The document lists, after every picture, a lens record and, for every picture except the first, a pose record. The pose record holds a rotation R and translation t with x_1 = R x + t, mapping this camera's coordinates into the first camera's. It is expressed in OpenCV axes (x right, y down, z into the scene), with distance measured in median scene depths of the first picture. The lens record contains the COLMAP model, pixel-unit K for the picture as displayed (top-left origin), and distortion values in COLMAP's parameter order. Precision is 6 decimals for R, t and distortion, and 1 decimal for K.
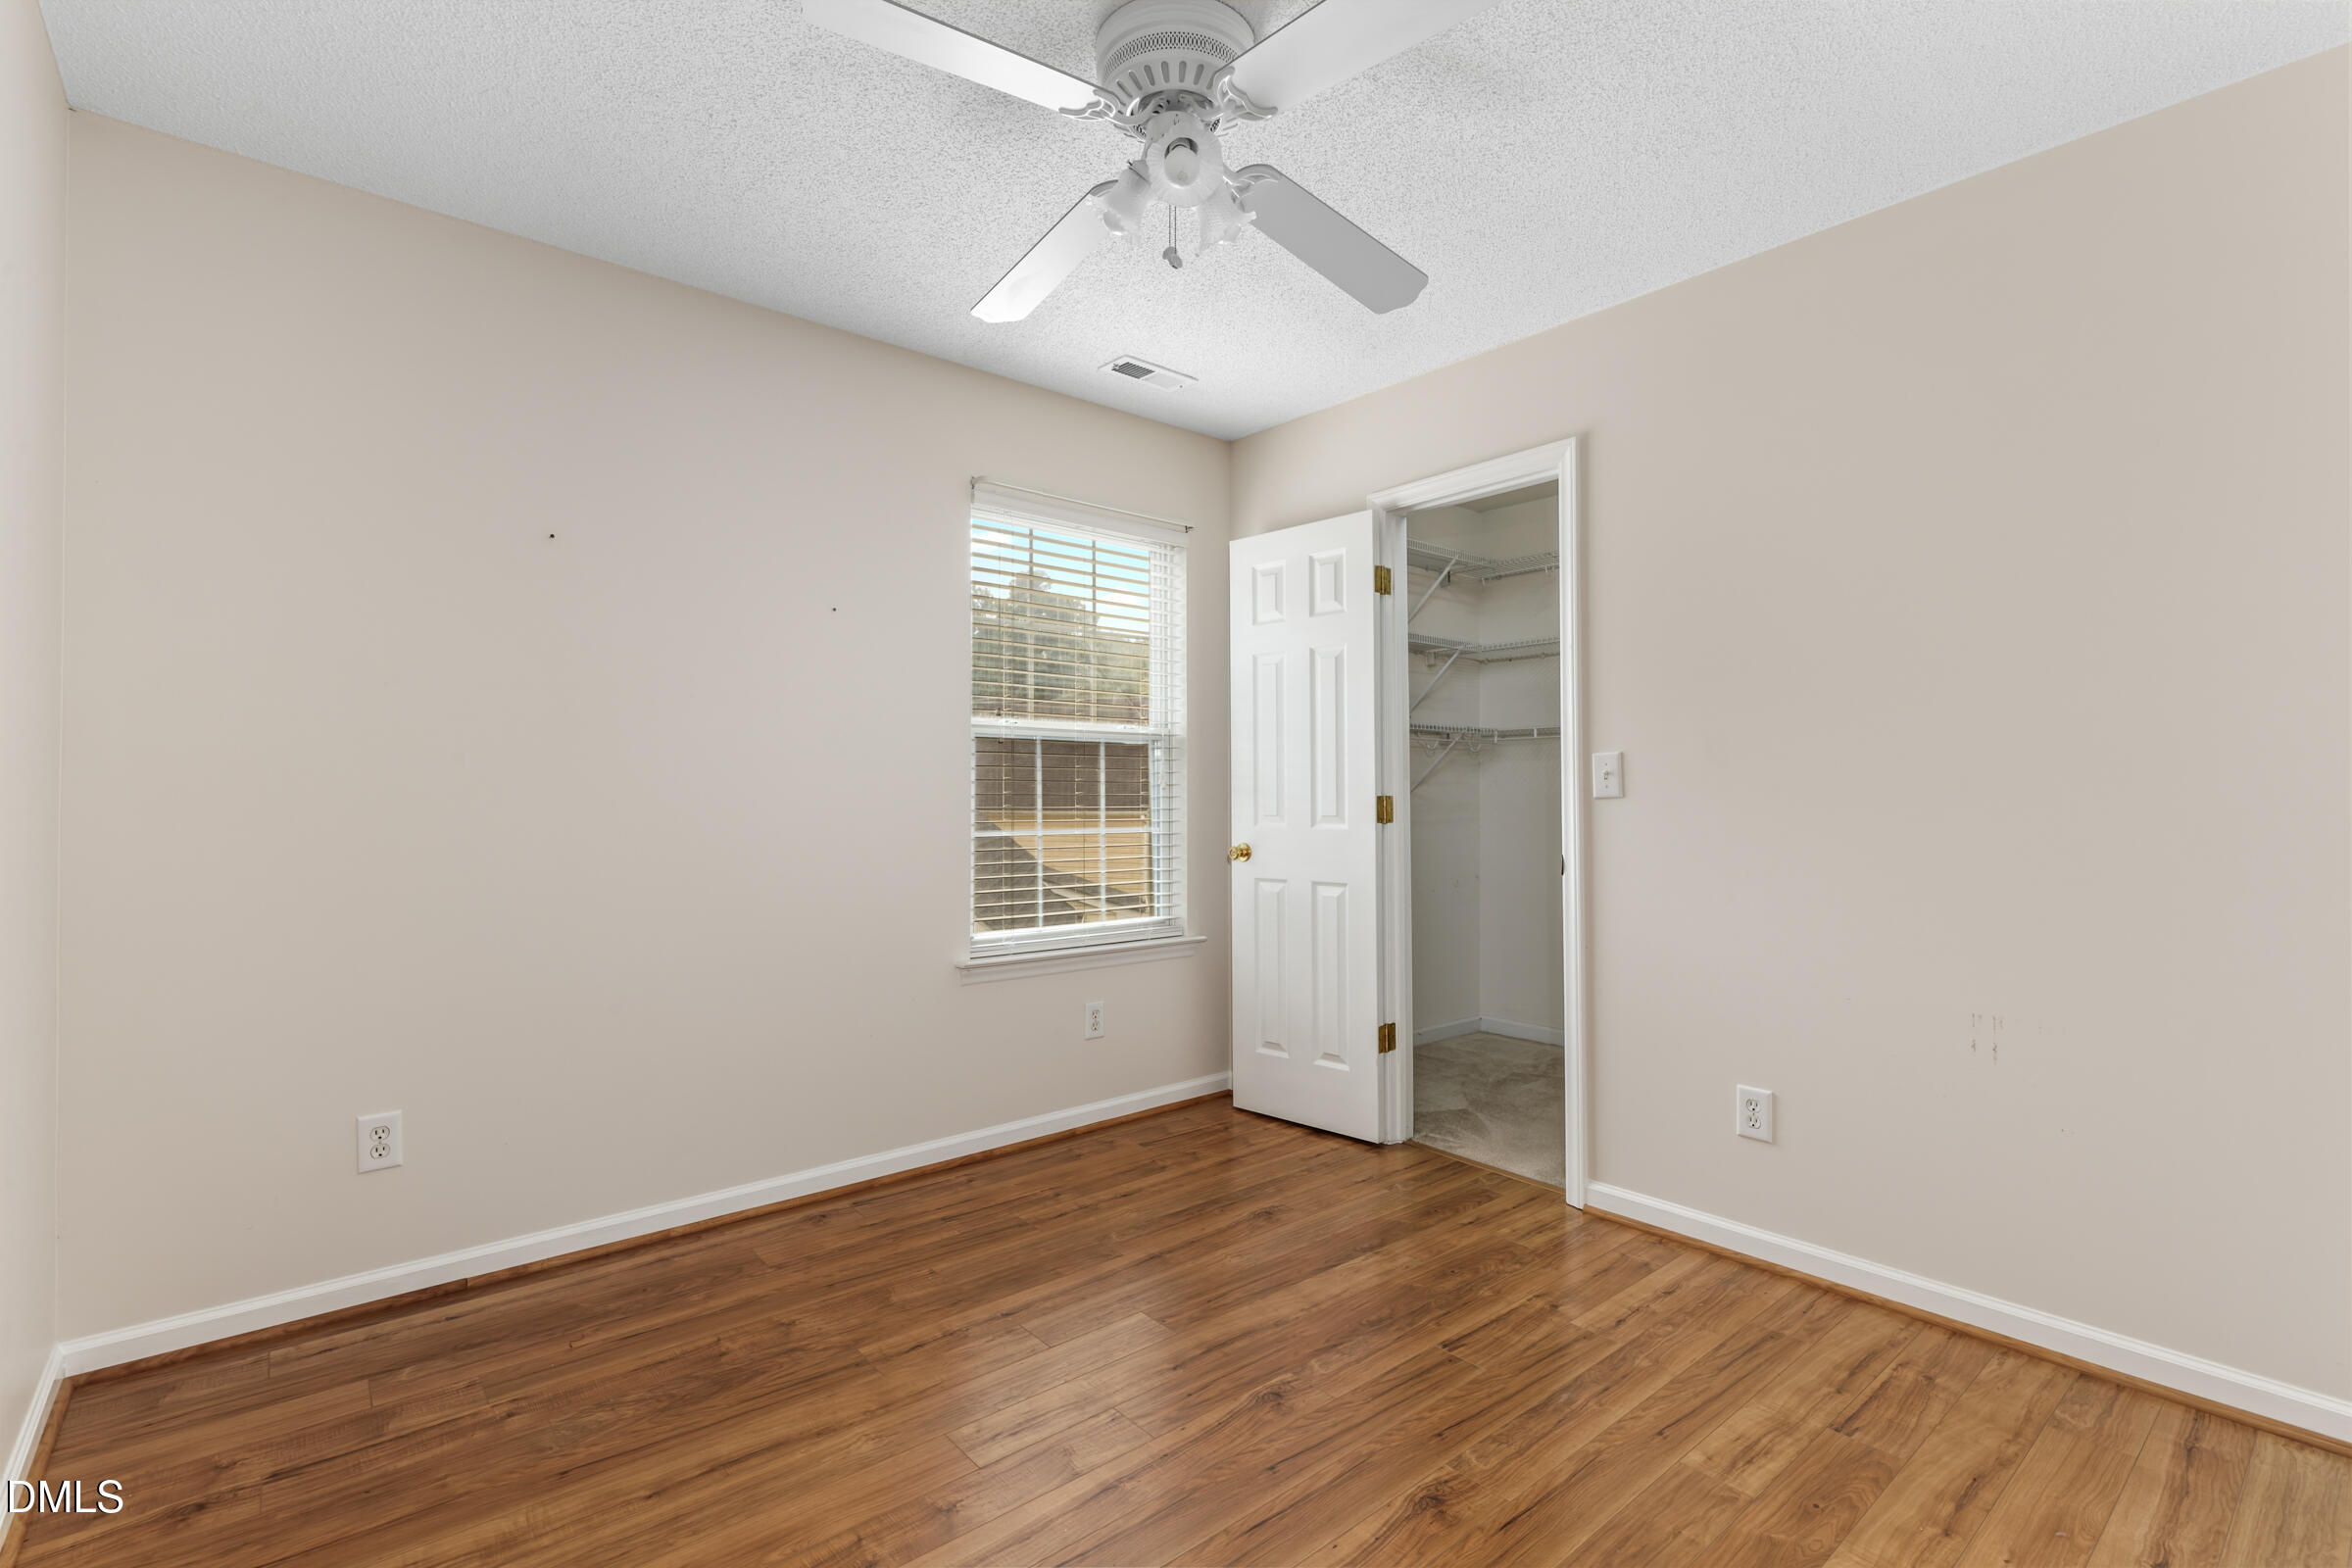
lens RADIAL K [[1079.8, 0, 1167.4], [0, 1079.8, 802.7], [0, 0, 1]] dist [0.000858, -0.000105]
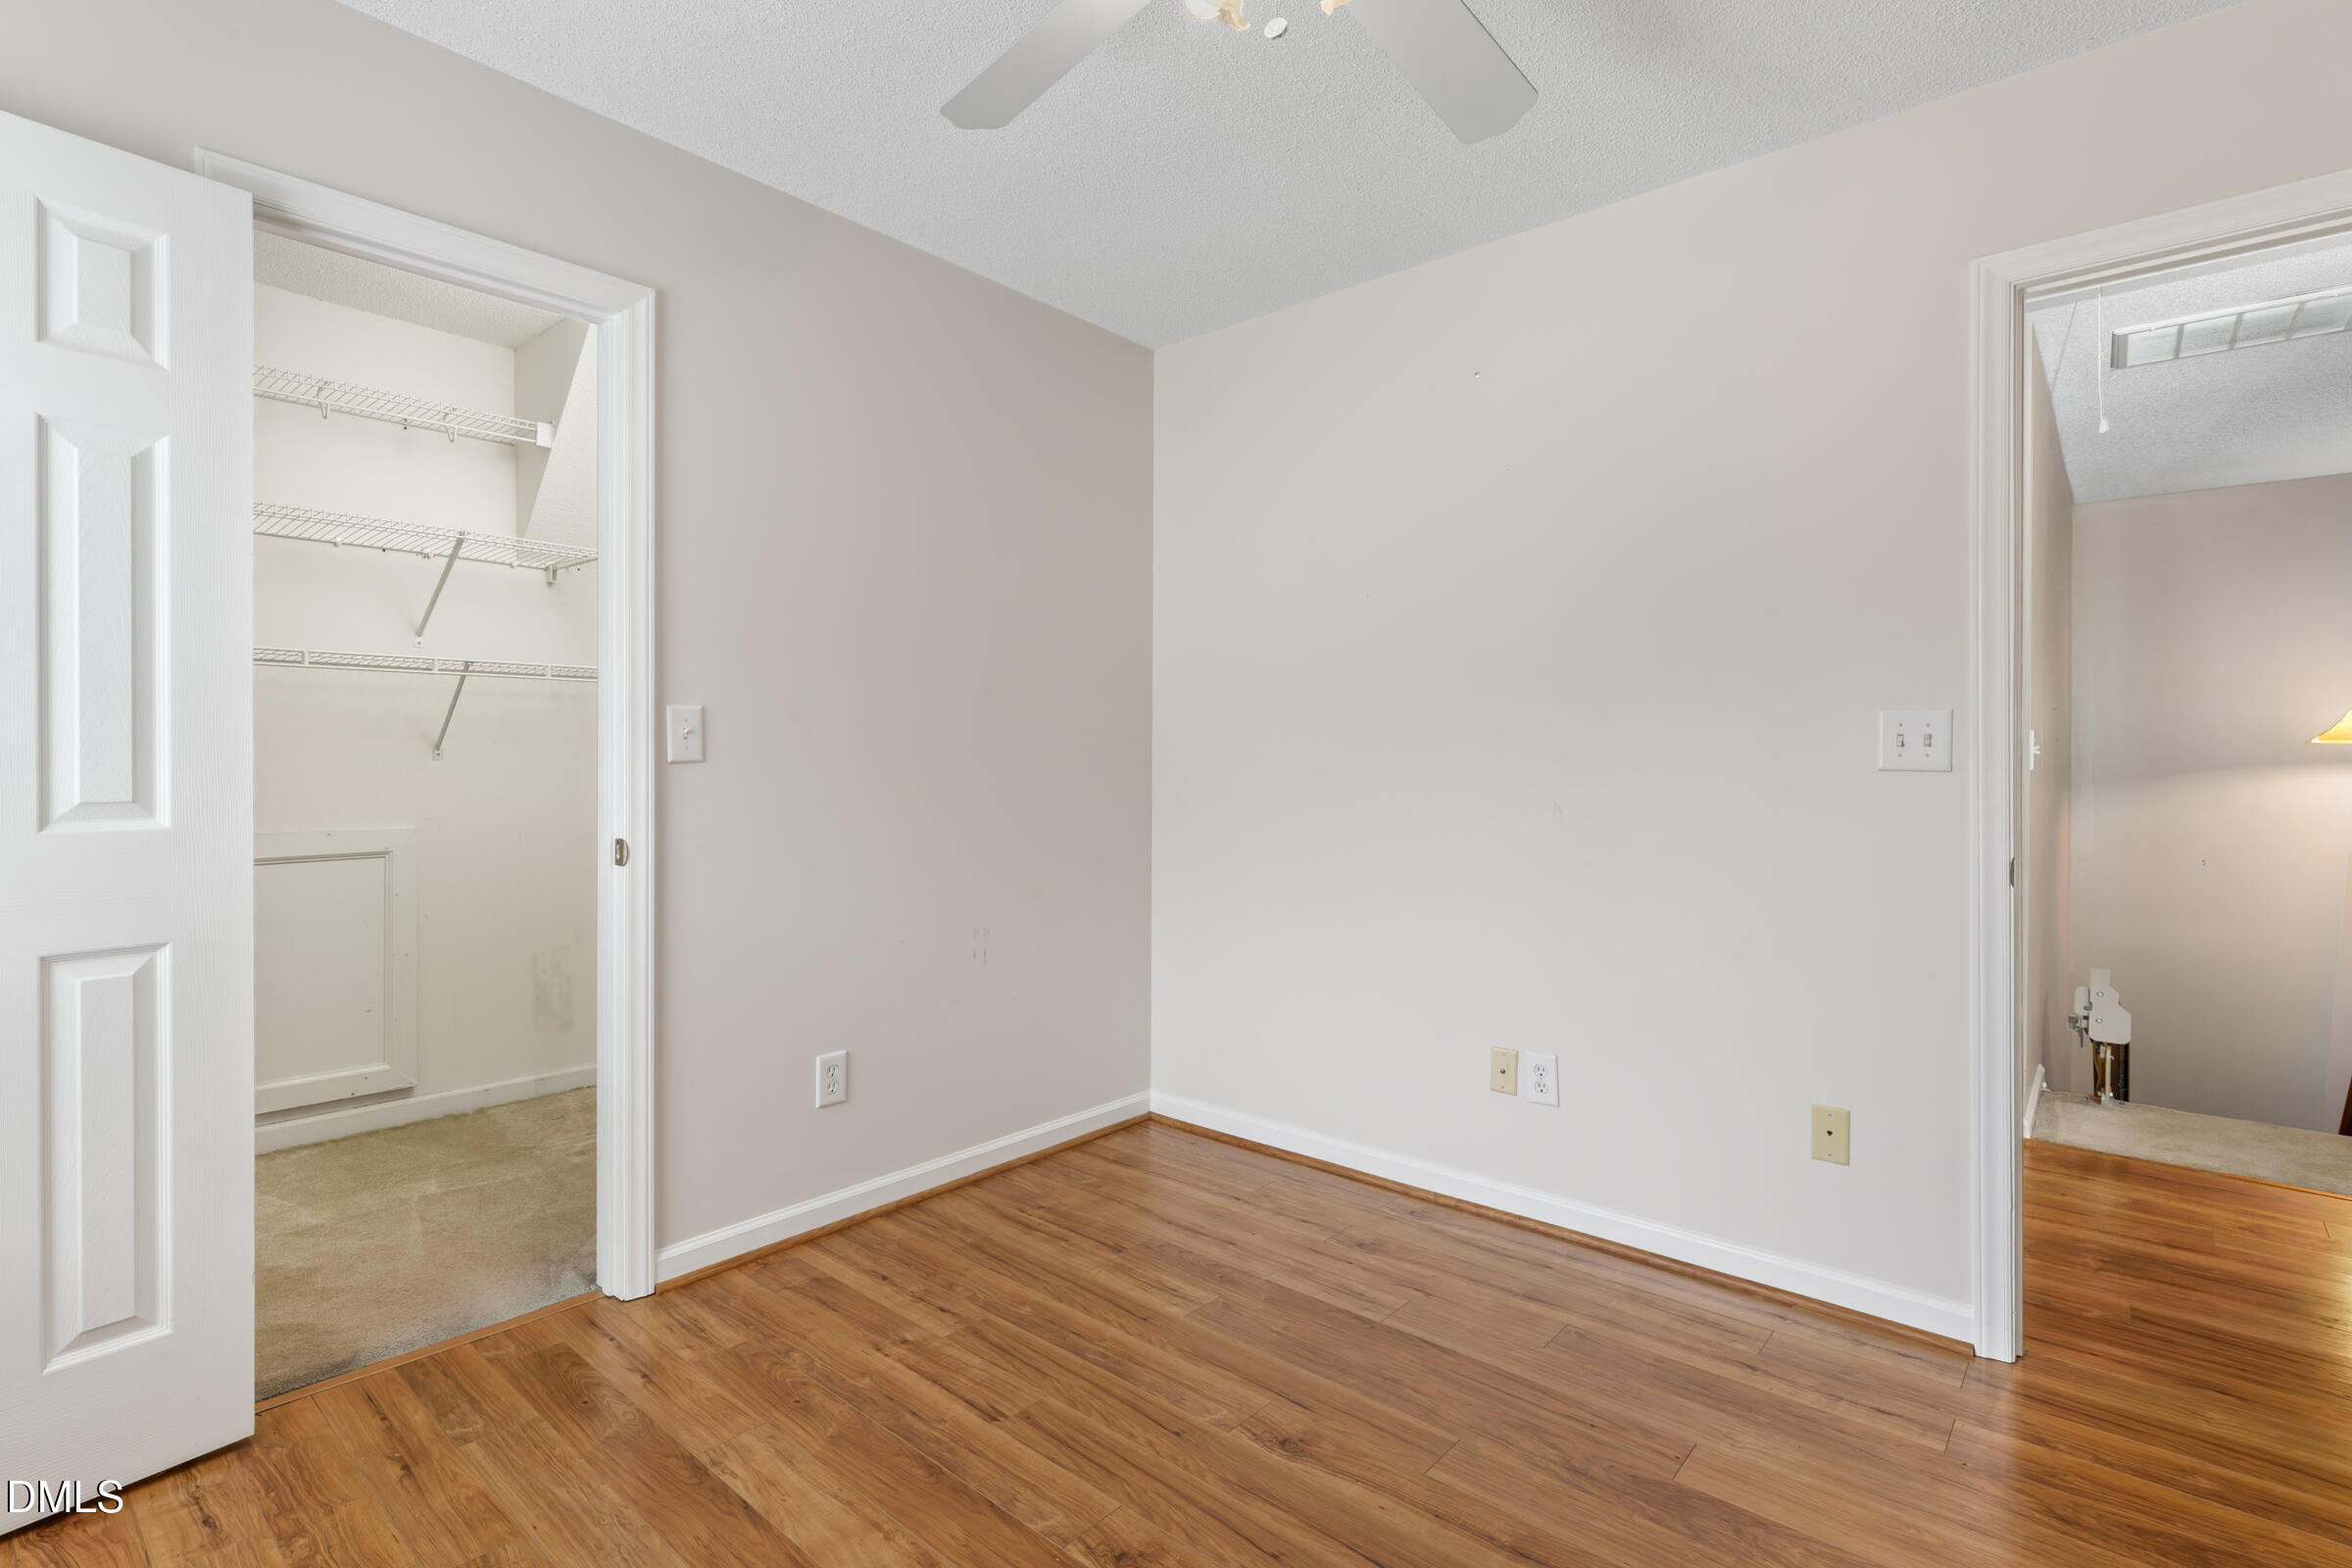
lens RADIAL K [[1144.5, 0, 1175.9], [0, 1144.5, 771.5], [0, 0, 1]] dist [-0.001031, -0.000317]
pose [[-0.173594, -0.017629, 0.984660, -0.591309], [-0.000039, 0.999840, 0.017894, -0.014730], [-0.984817, 0.003068, -0.173567, 0.947668]]
